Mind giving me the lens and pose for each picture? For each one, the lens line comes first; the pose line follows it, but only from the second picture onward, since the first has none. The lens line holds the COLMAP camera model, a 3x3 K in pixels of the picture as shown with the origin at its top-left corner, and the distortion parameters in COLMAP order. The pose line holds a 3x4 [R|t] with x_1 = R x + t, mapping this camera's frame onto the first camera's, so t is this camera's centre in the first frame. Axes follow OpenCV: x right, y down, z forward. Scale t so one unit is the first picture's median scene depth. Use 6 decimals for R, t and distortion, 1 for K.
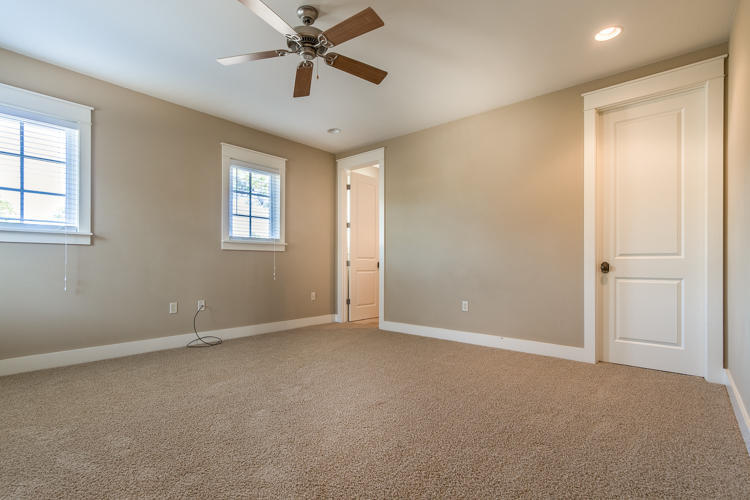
lens RADIAL K [[358.2, 0, 369.8], [0, 358.2, 263.5], [0, 0, 1]] dist [0.000983, 0.000300]
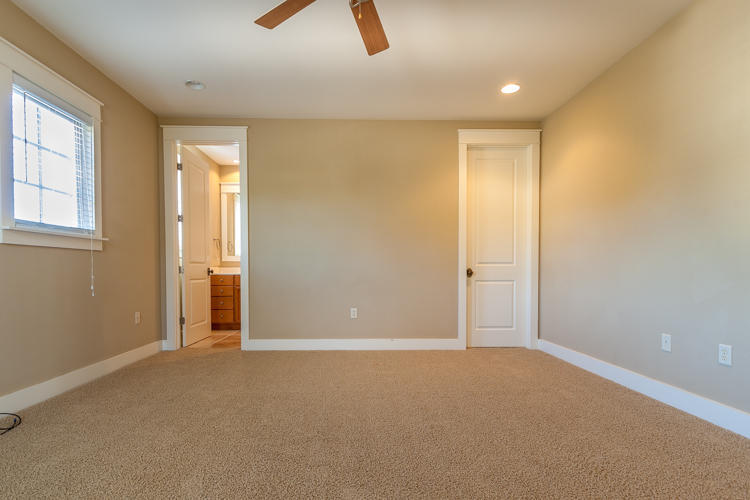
lens RADIAL K [[356.1, 0, 373.3], [0, 356.1, 276.7], [0, 0, 1]] dist [-0.002129, -0.000609]
pose [[0.735391, -0.014270, 0.677492, -0.356865], [0.001089, 0.999802, 0.019876, 0.000188], [-0.677642, -0.013878, 0.735261, 0.249141]]
